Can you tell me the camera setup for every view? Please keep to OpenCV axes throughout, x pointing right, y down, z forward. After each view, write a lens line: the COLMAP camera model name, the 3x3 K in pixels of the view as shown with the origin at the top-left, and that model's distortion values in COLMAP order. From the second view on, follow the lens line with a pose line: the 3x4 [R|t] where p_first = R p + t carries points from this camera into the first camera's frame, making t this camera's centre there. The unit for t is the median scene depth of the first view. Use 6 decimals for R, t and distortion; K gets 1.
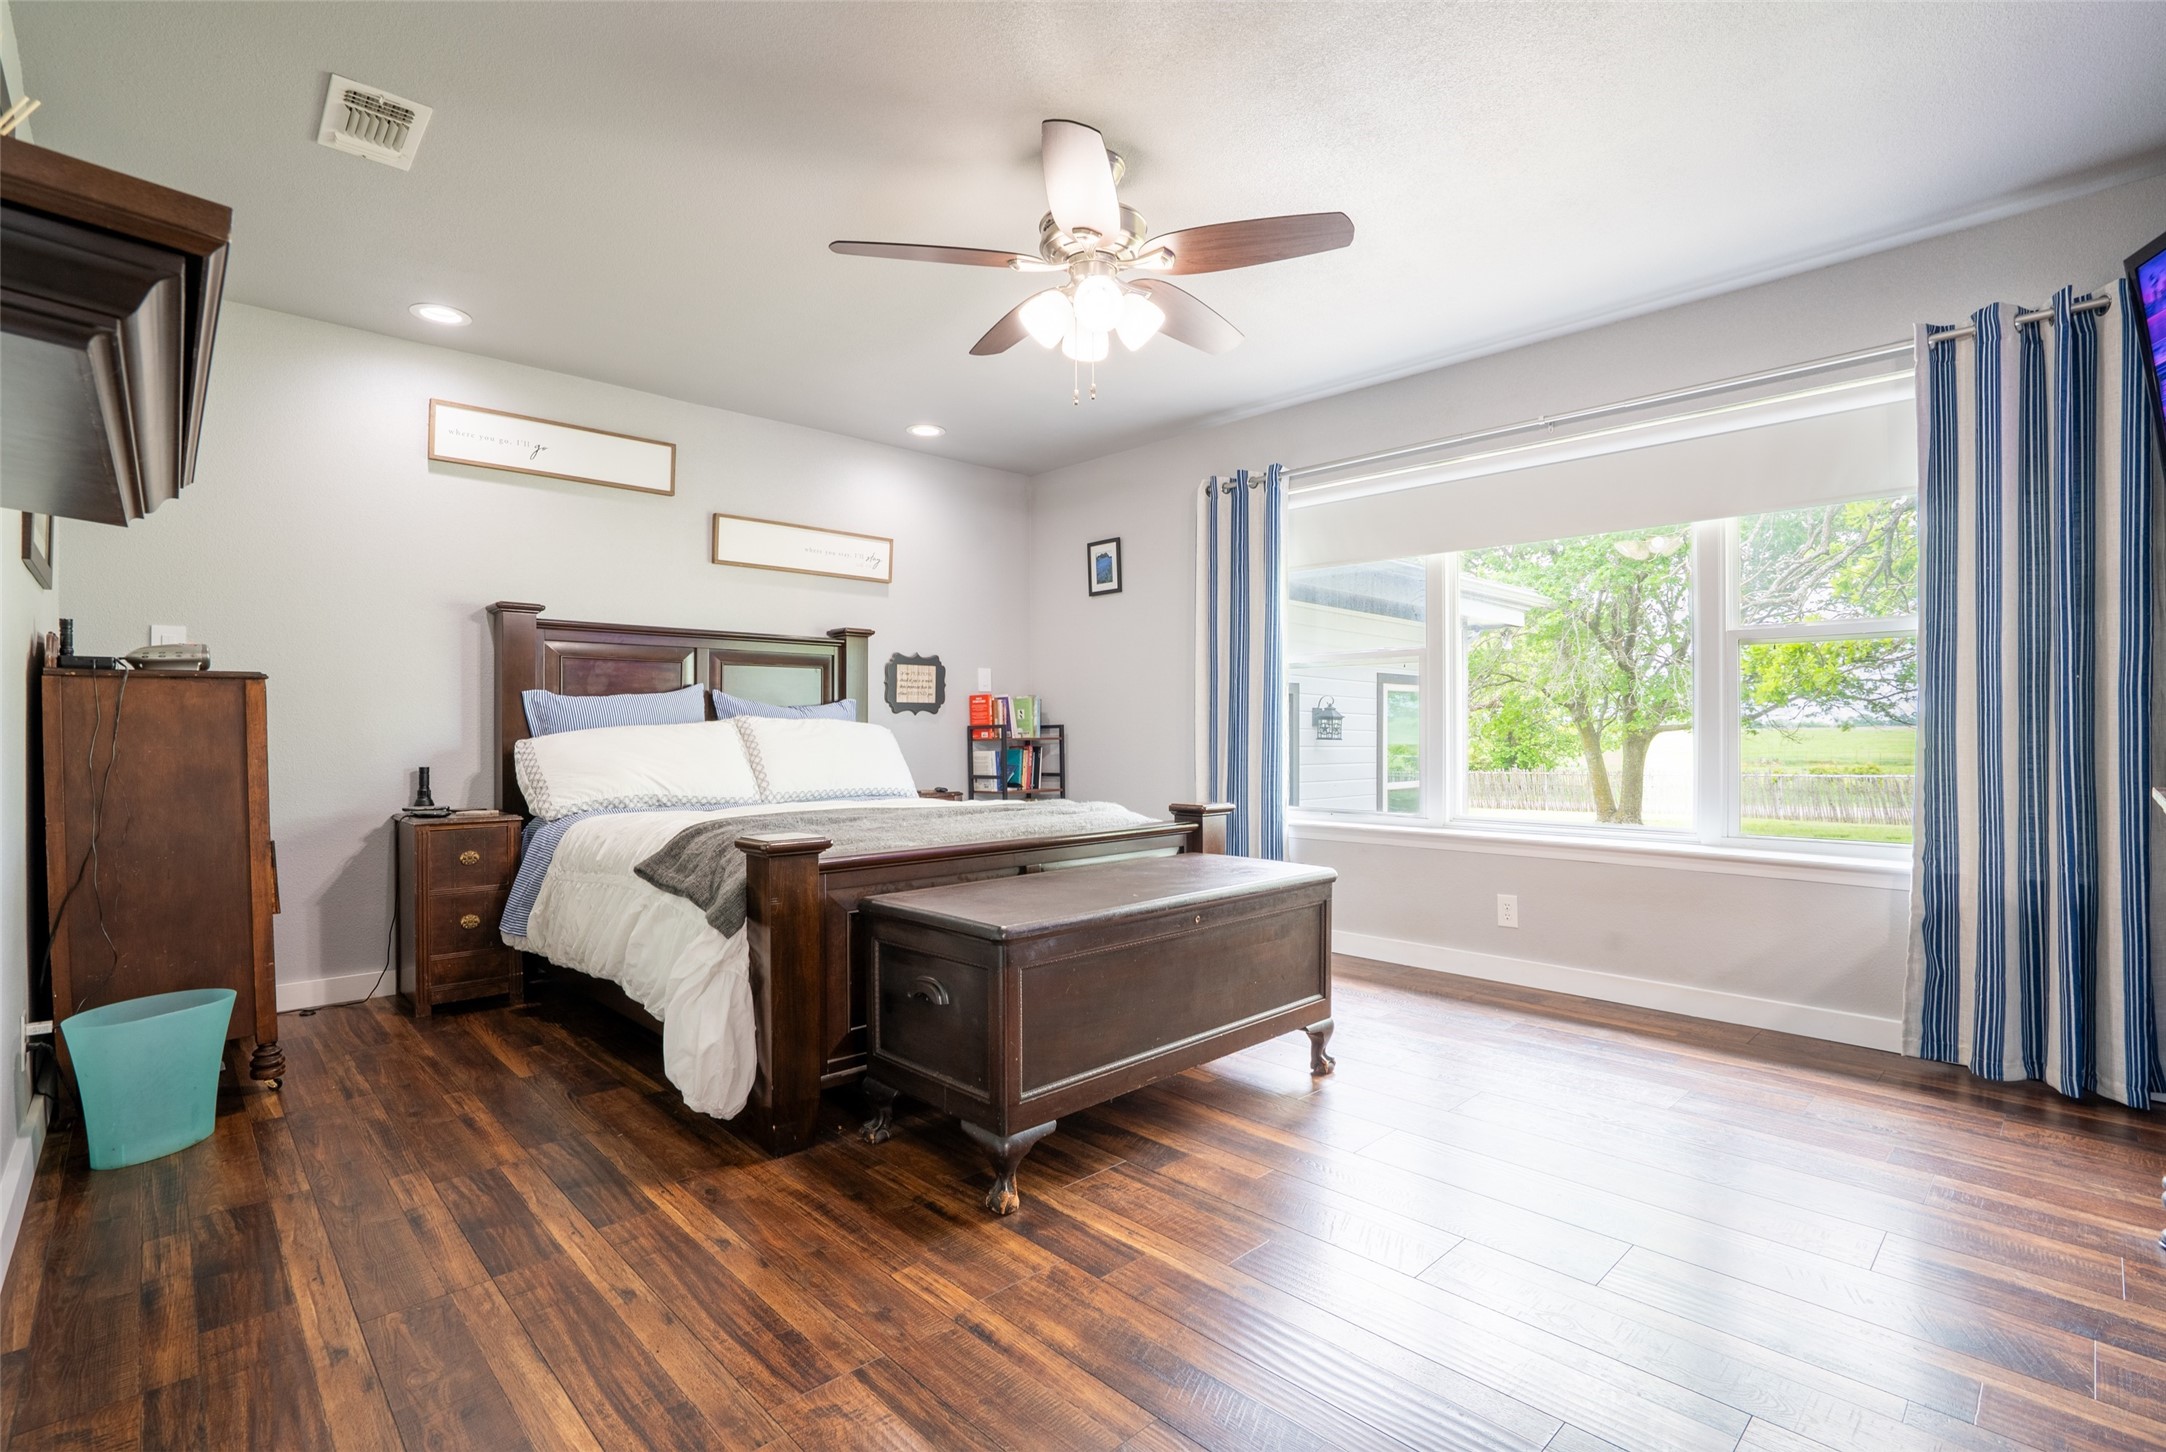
lens RADIAL K [[997.9, 0, 1096.6], [0, 997.9, 727.3], [0, 0, 1]] dist [-0.047149, 0.000098]
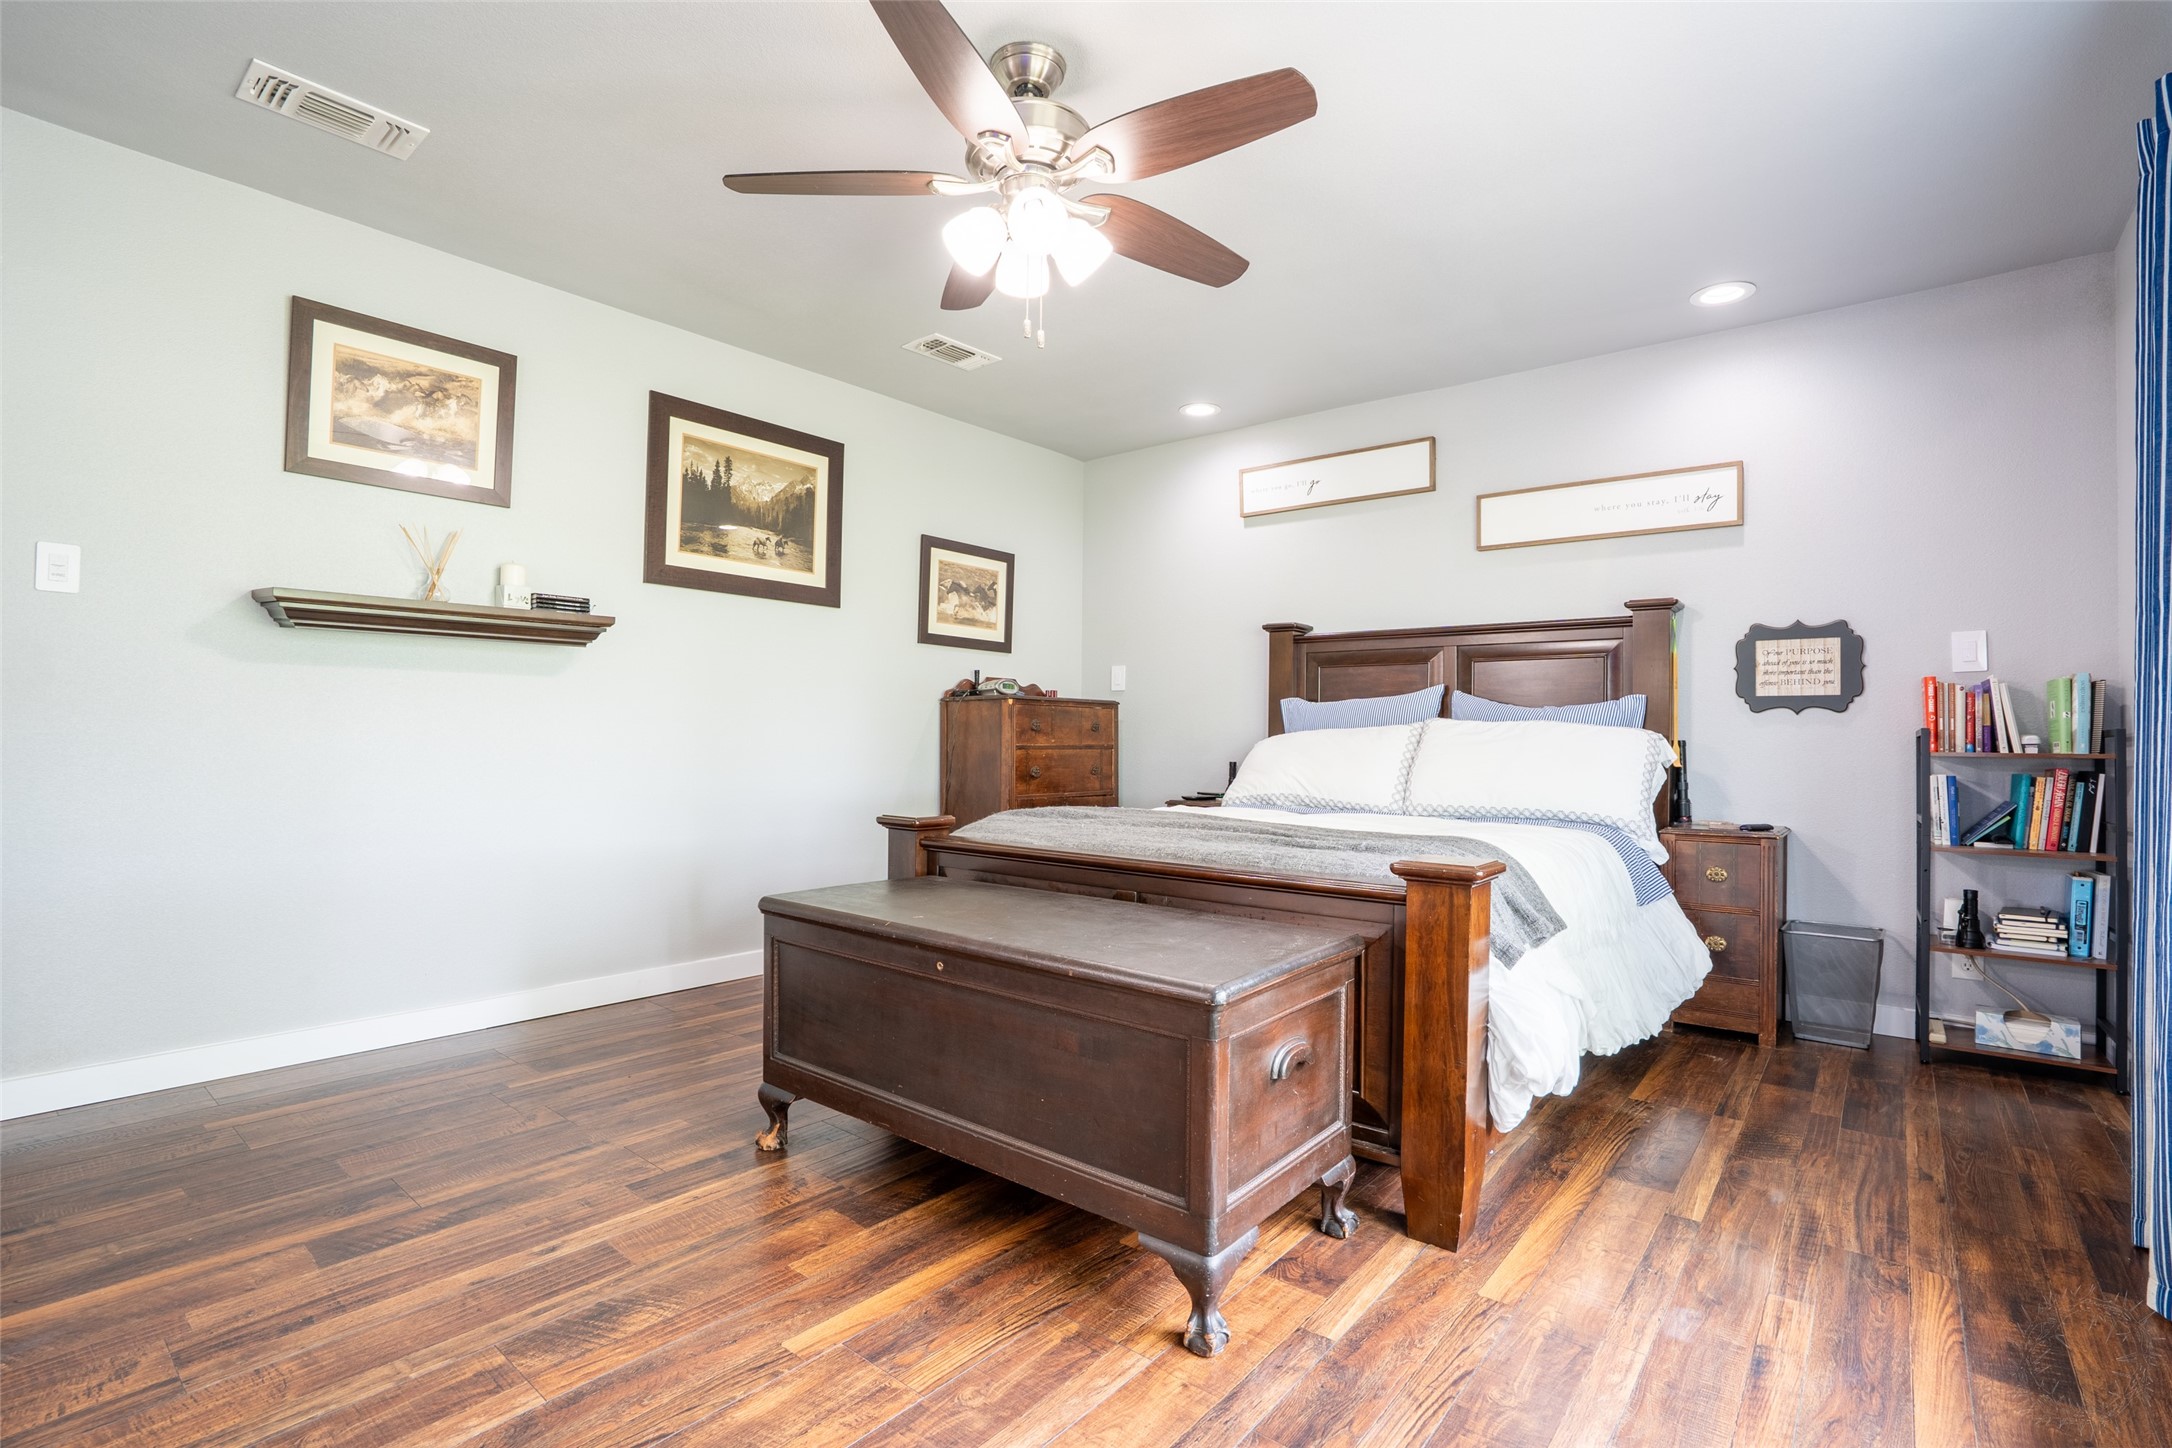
lens RADIAL K [[1000.7, 0, 1099.6], [0, 1000.7, 725.3], [0, 0, 1]] dist [-0.047149, 0.000098]
pose [[0.117085, -0.011761, -0.993052, 0.471451], [-0.012886, 0.999828, -0.013361, 0.010721], [0.993038, 0.014360, 0.116913, 0.547102]]
